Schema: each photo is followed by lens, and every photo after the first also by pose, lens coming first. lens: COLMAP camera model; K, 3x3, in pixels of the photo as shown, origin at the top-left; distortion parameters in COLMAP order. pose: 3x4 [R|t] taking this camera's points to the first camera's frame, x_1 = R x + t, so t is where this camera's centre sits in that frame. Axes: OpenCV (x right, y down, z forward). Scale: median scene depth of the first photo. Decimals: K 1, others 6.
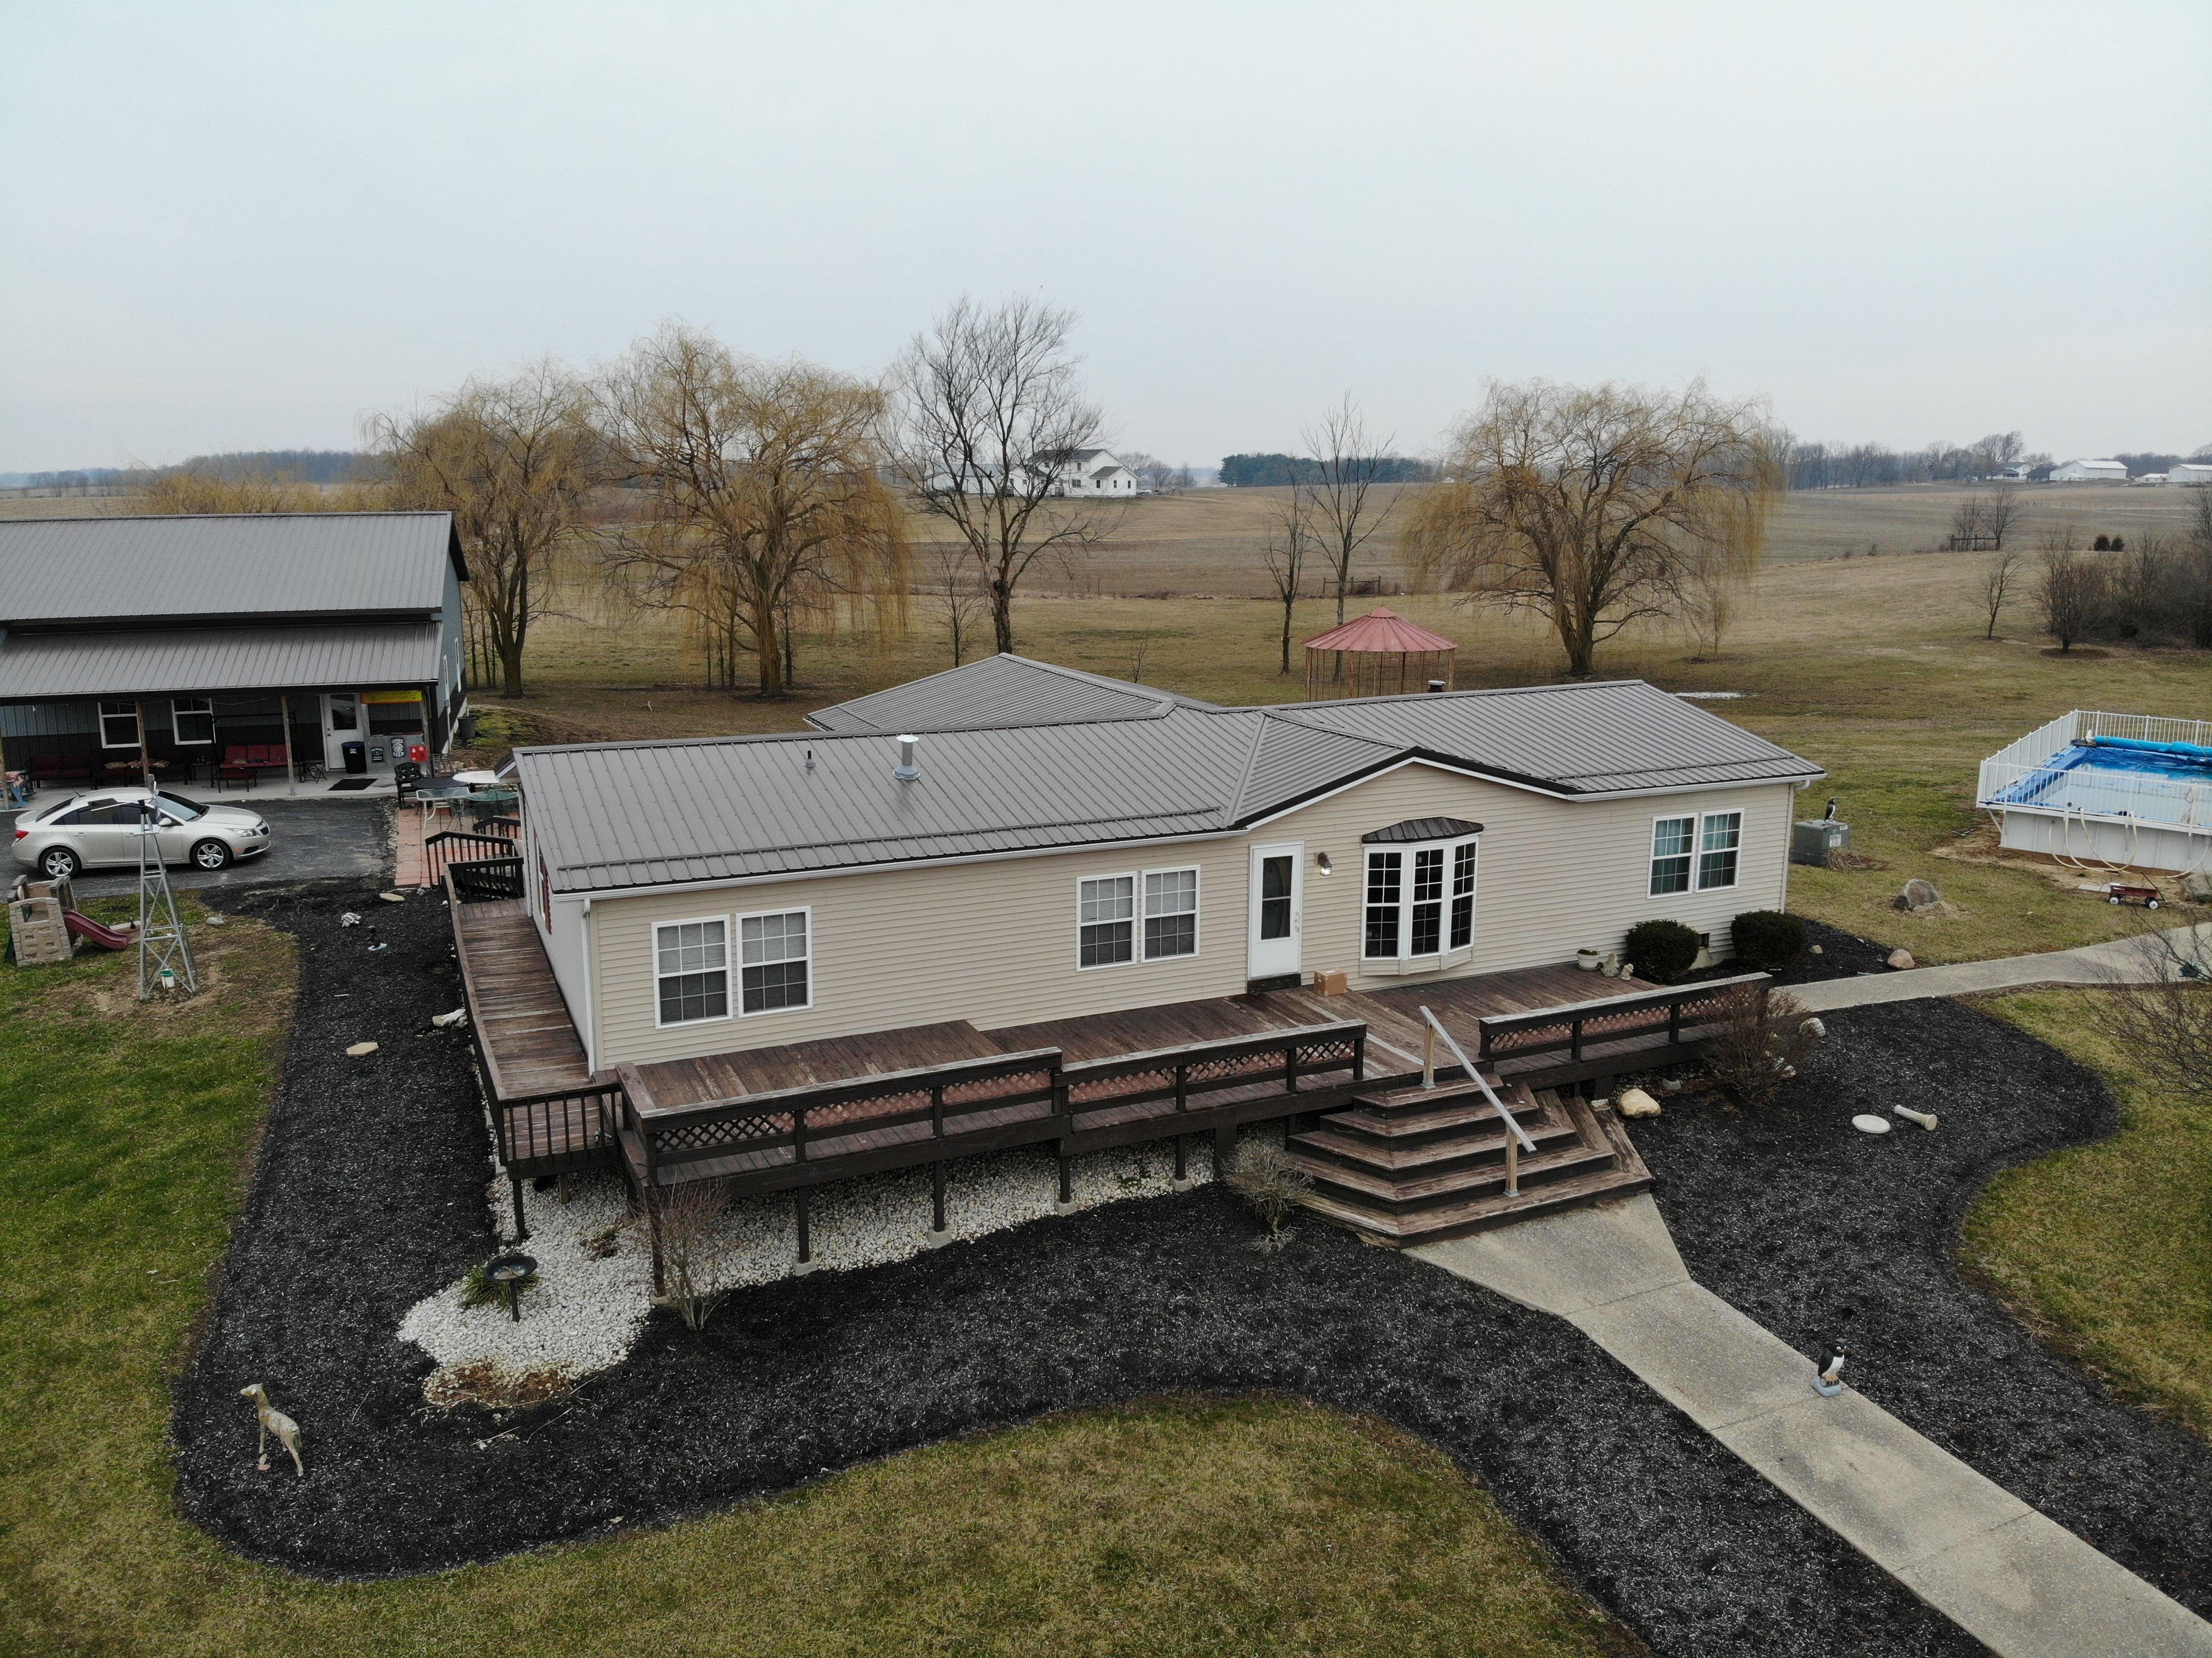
lens RADIAL K [[1623.2, 0, 1087.3], [0, 1623.2, 792.4], [0, 0, 1]] dist [0.059894, -0.167586]
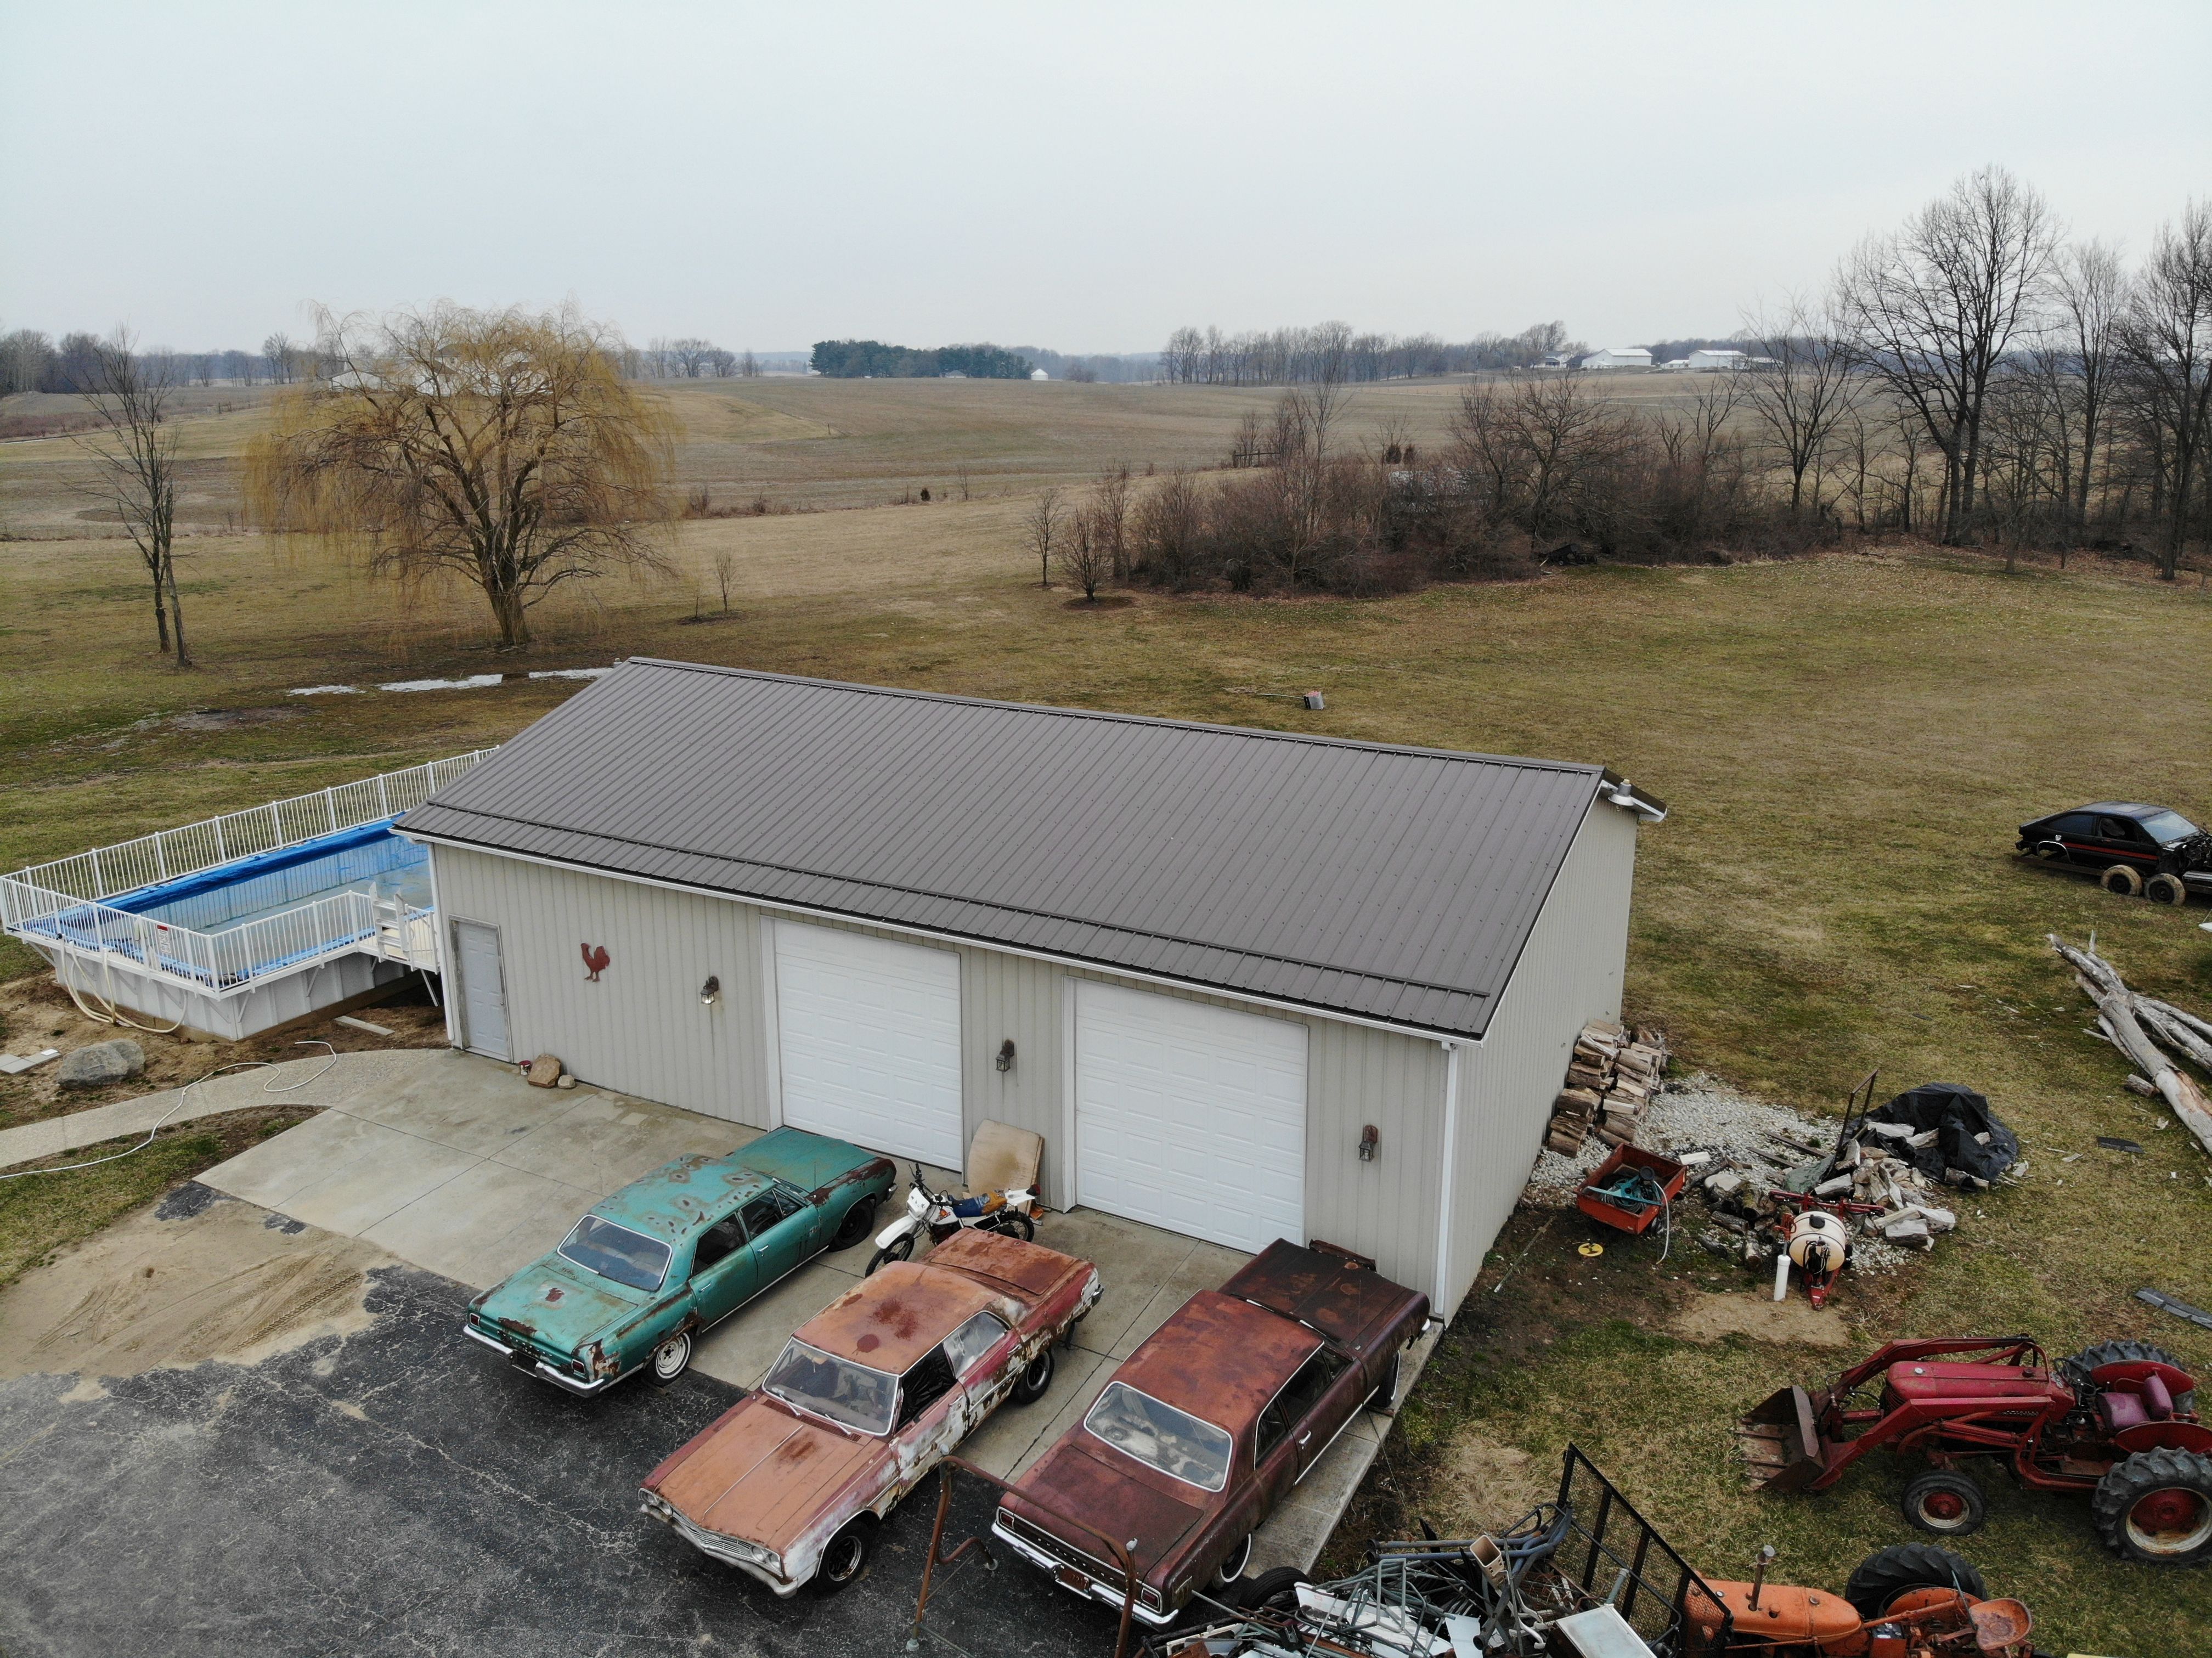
lens RADIAL K [[1623.2, 0, 1096.5], [0, 1623.2, 843.4], [0, 0, 1]] dist [0.059894, -0.167586]
pose [[0.977373, -0.059648, 0.202938, 1.316280], [0.039988, 0.994220, 0.099638, -0.129556], [-0.207708, -0.089269, 0.974109, 0.247717]]
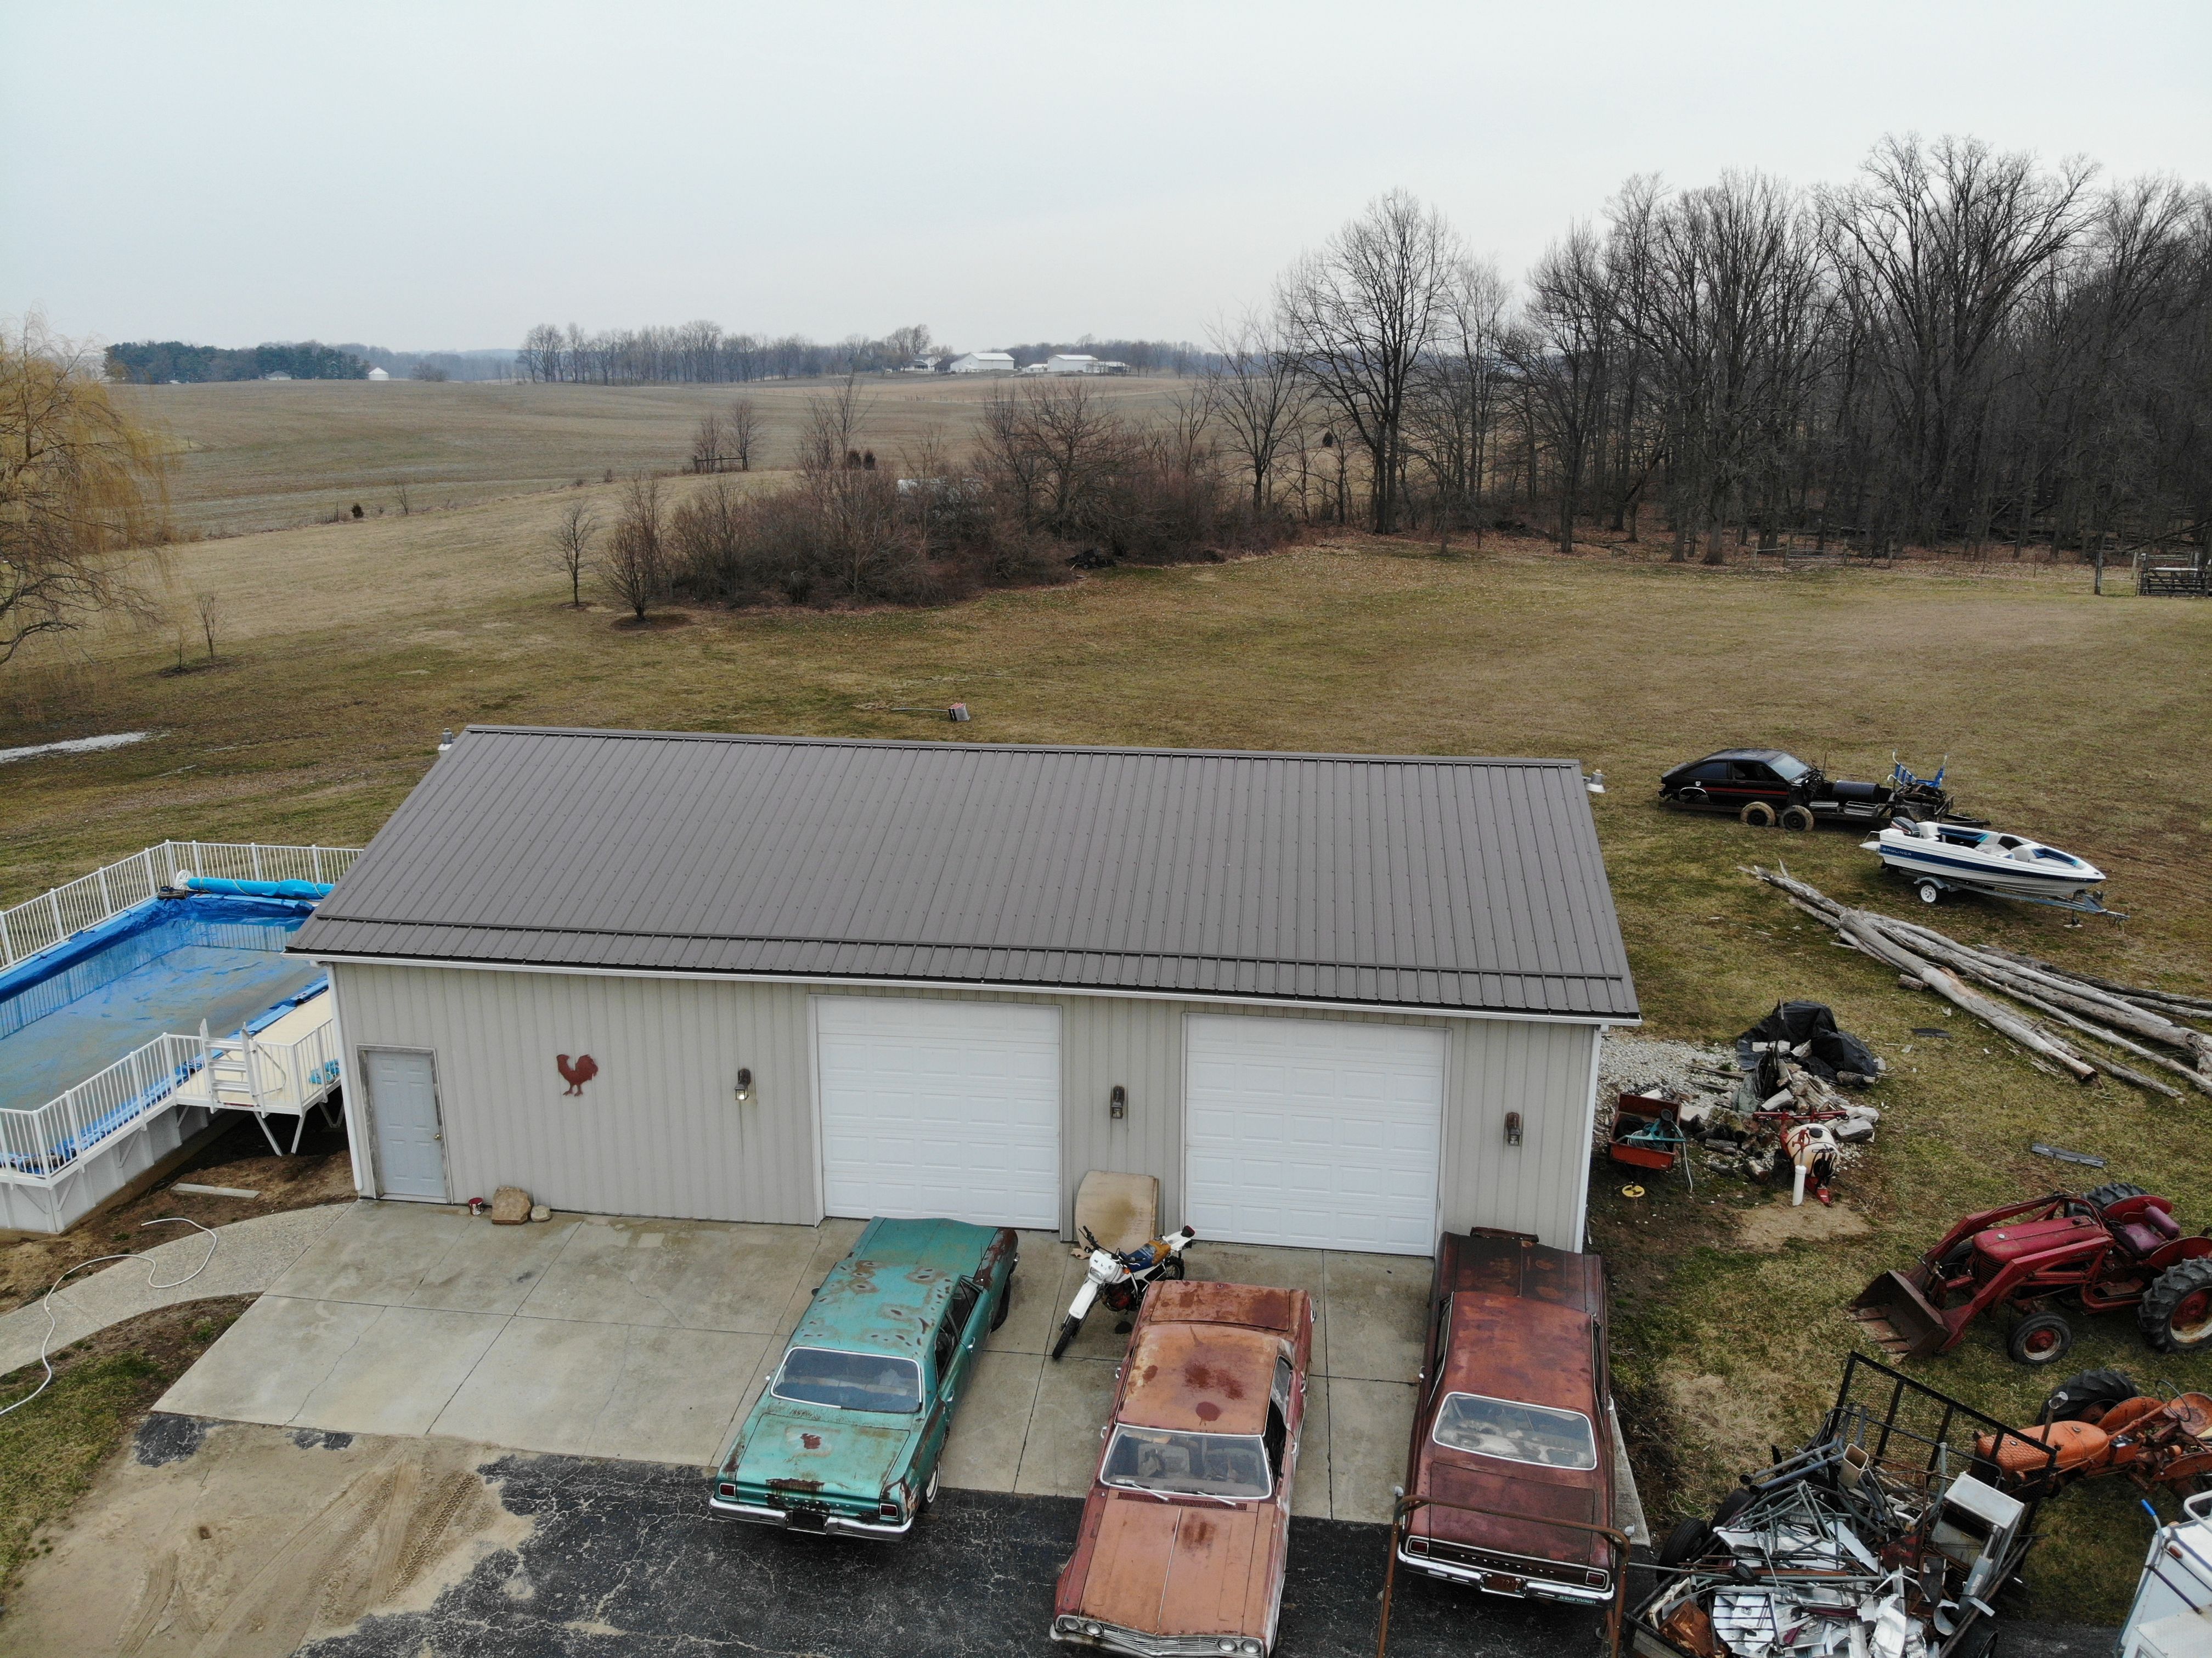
lens RADIAL K [[1623.2, 0, 1105.6], [0, 1623.2, 832.9], [0, 0, 1]] dist [0.059894, -0.167586]
pose [[0.828416, -0.151373, 0.539270, 1.019809], [0.102352, 0.987489, 0.119955, -0.172240], [-0.550682, -0.044177, 0.833545, 0.375276]]
